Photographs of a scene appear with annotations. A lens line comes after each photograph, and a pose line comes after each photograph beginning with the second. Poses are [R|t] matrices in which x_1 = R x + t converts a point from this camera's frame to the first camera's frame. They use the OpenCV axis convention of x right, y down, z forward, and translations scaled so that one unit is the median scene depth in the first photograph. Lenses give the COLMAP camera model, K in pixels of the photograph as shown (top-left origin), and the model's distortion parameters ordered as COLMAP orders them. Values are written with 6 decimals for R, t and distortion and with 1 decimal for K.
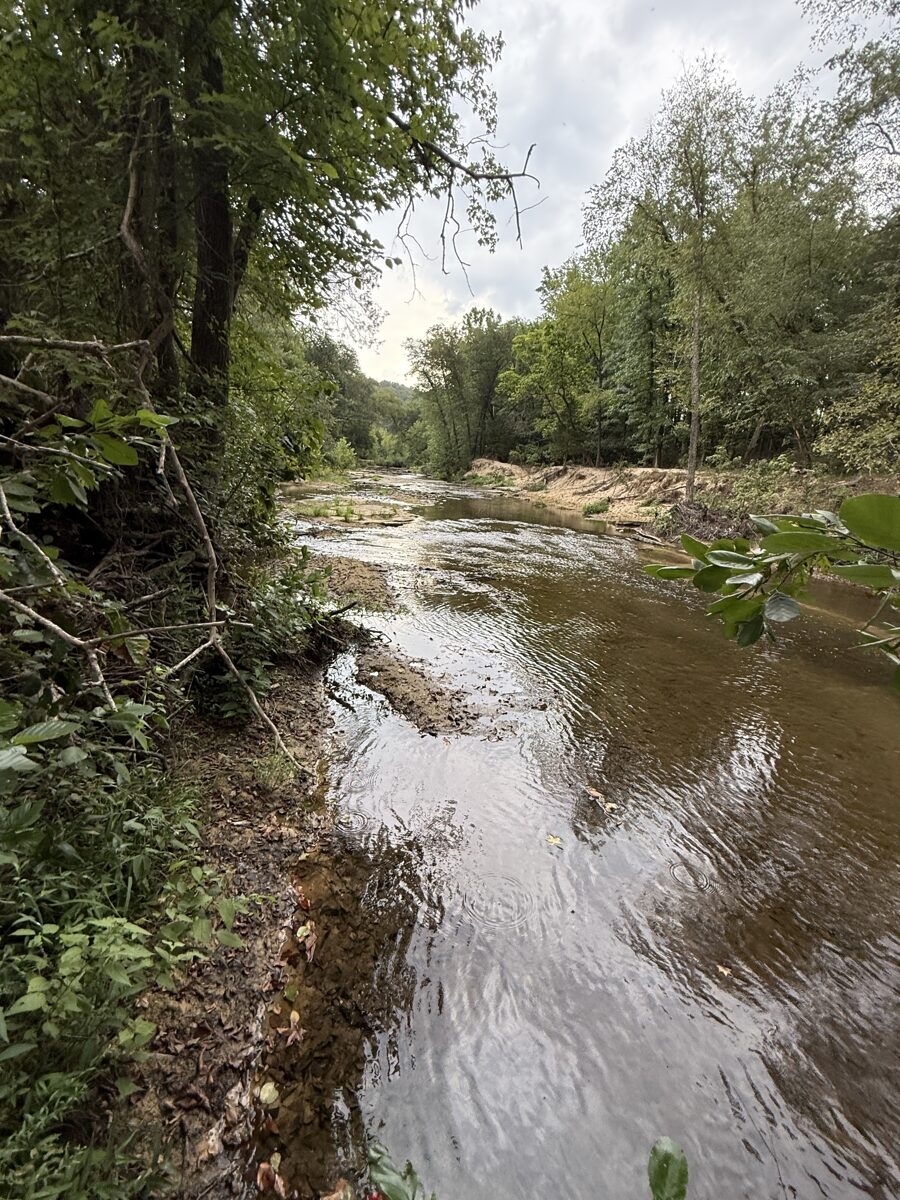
lens RADIAL K [[505.9, 0, 452.5], [0, 505.9, 595.3], [0, 0, 1]] dist [-0.000690, -0.000015]
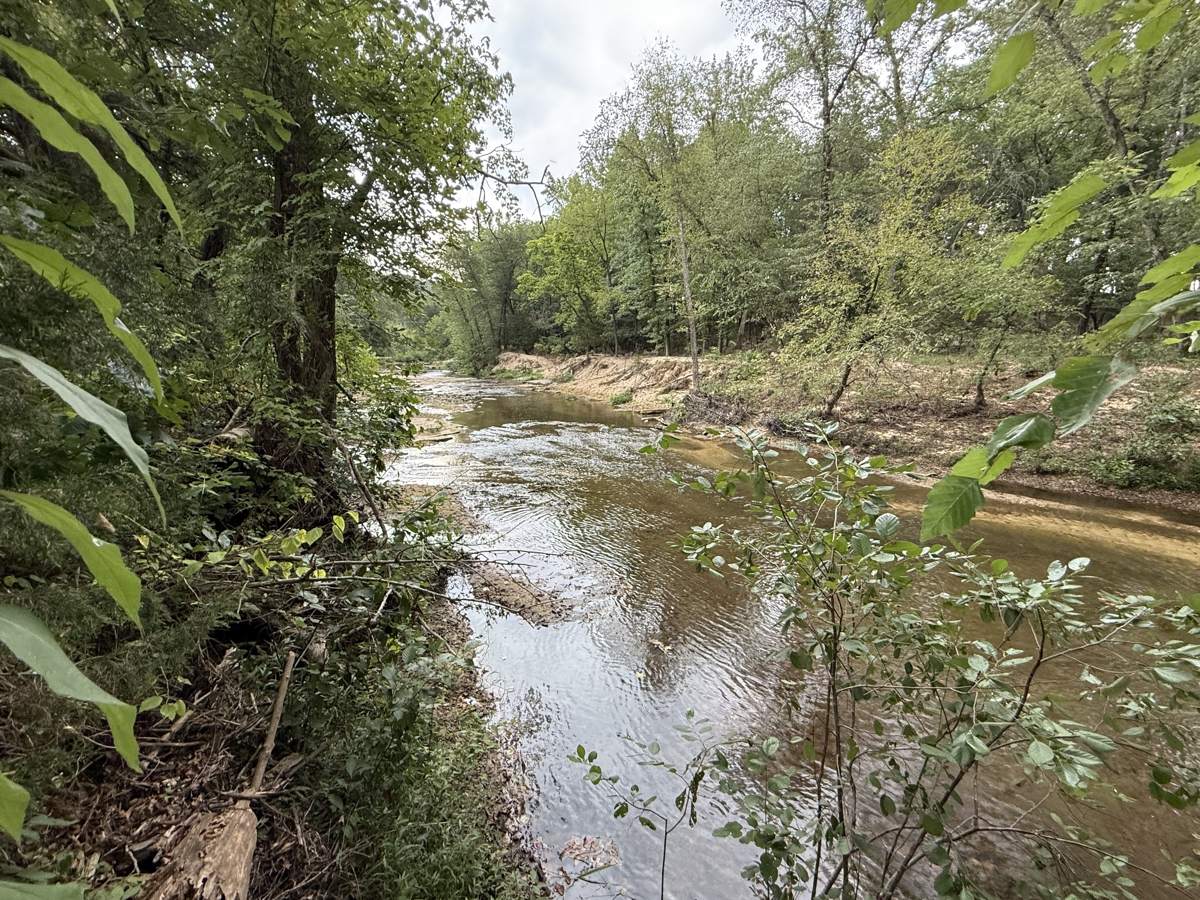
lens RADIAL K [[505.9, 0, 600.4], [0, 505.9, 445.7], [0, 0, 1]] dist [-0.000690, -0.000015]
pose [[0.968342, -0.113834, 0.222161, -0.033225], [0.127089, 0.990812, -0.046260, -0.032537], [-0.214854, 0.073030, 0.973912, -0.105616]]
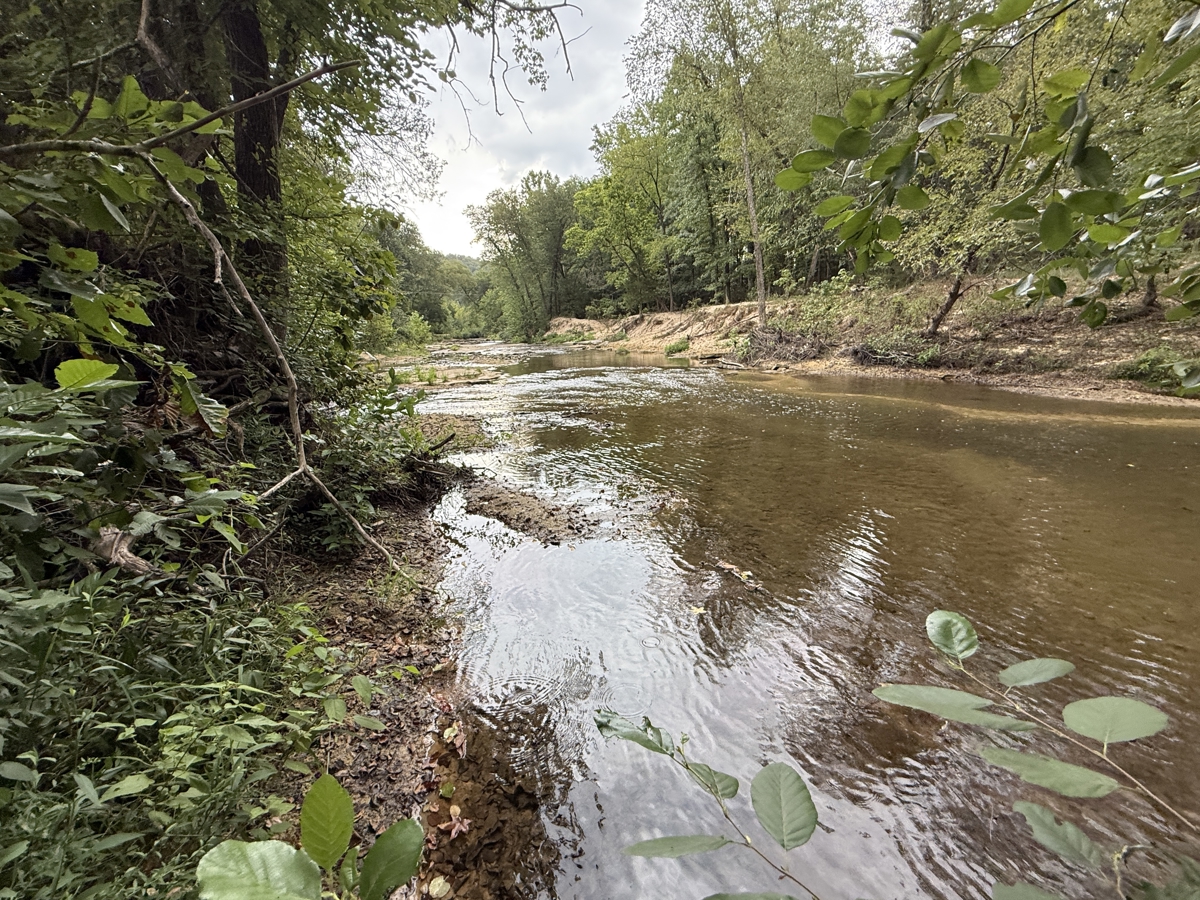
lens RADIAL K [[505.9, 0, 600.4], [0, 505.9, 445.7], [0, 0, 1]] dist [-0.000690, -0.000015]
pose [[0.984972, -0.136561, 0.105741, -0.007091], [0.138897, 0.990193, -0.015017, 0.026236], [-0.102653, 0.029478, 0.994280, 0.006936]]
